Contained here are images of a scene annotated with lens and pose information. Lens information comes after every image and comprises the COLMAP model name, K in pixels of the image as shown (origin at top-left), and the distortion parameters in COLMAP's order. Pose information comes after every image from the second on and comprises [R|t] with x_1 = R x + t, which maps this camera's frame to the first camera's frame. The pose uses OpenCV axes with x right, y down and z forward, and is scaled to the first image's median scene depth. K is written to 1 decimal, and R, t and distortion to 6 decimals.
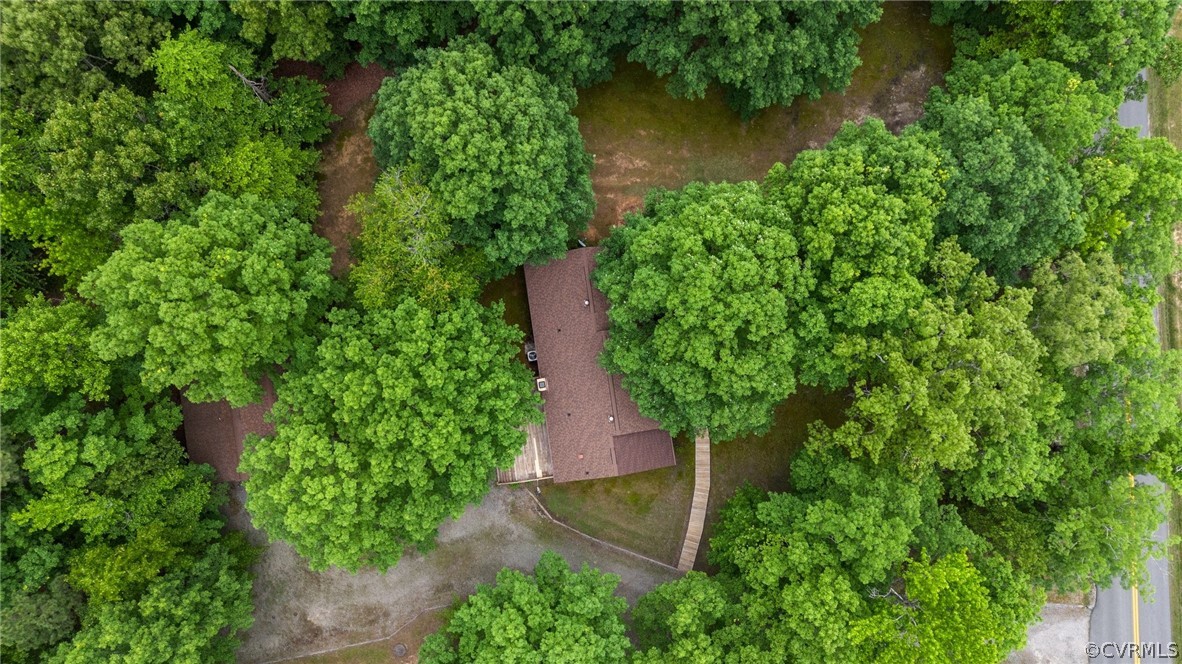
lens RADIAL K [[863.7, 0, 591.0], [0, 863.7, 332.0], [0, 0, 1]] dist [0.098248, -0.113658]
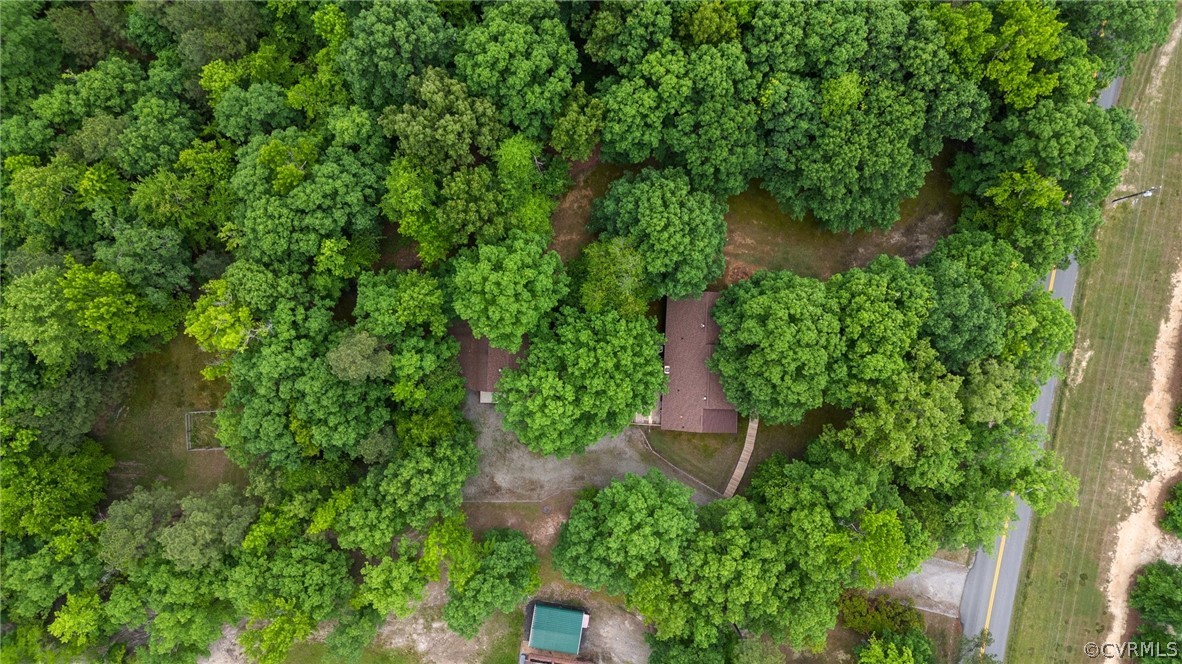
lens RADIAL K [[863.7, 0, 591.0], [0, 863.7, 332.0], [0, 0, 1]] dist [0.098248, -0.113658]
pose [[0.981323, 0.192319, -0.004322, -0.250411], [-0.191772, 0.979806, 0.056598, -0.090653], [0.015120, -0.054712, 0.998388, -0.777474]]
